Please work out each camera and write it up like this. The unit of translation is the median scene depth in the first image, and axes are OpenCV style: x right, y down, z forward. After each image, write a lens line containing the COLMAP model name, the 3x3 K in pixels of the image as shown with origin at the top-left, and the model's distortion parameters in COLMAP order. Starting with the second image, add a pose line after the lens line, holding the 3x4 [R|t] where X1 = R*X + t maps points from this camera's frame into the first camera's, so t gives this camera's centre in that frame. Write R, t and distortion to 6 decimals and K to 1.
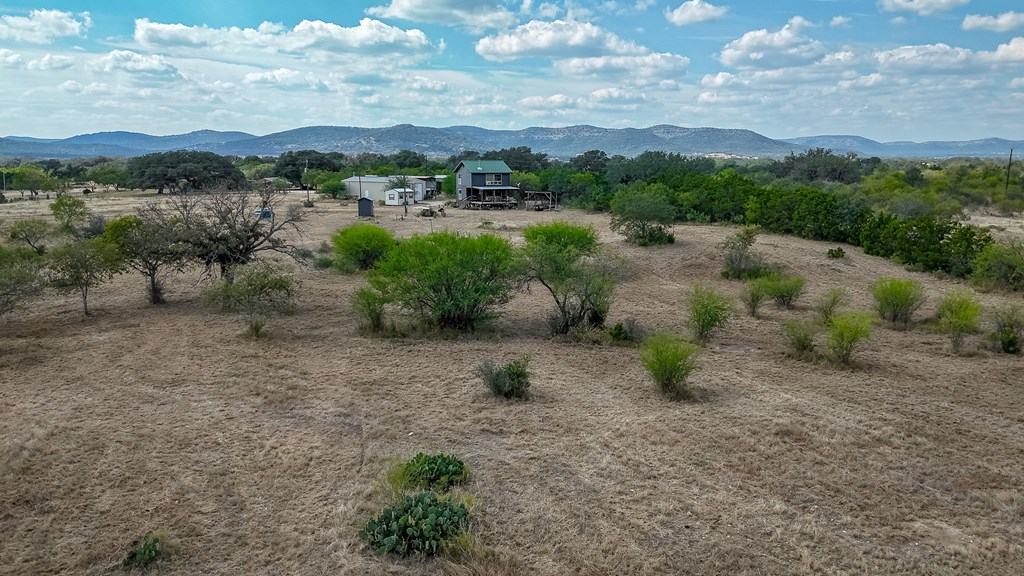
lens RADIAL K [[794.3, 0, 512.0], [0, 794.3, 288.0], [0, 0, 1]] dist [0.083085, -0.131262]
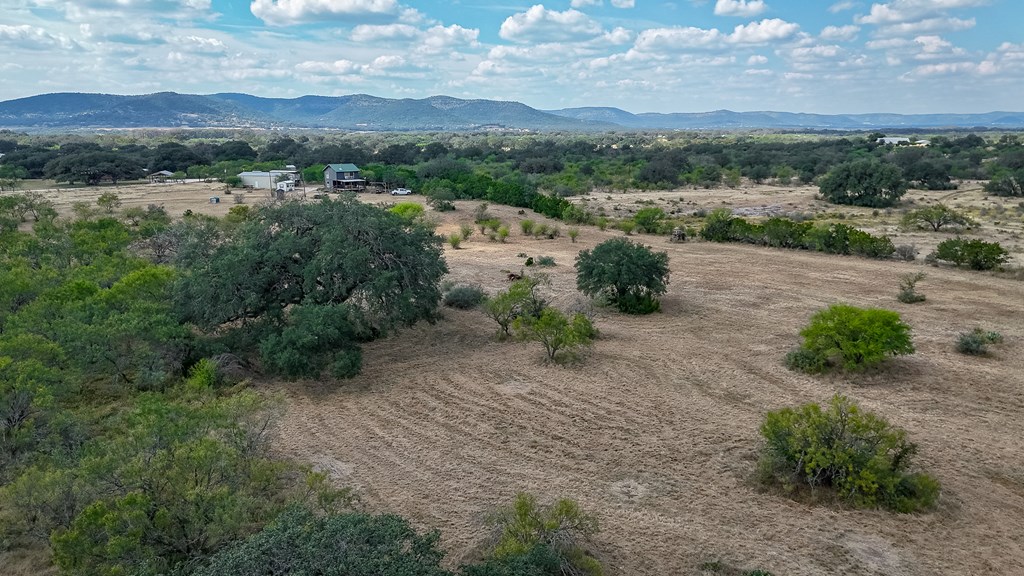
lens RADIAL K [[794.3, 0, 512.0], [0, 794.3, 288.0], [0, 0, 1]] dist [0.083085, -0.131262]
pose [[0.966527, -0.058910, 0.249708, -0.166581], [0.049024, 0.997755, 0.045633, 0.054049], [-0.251836, -0.031863, 0.967245, -0.955931]]
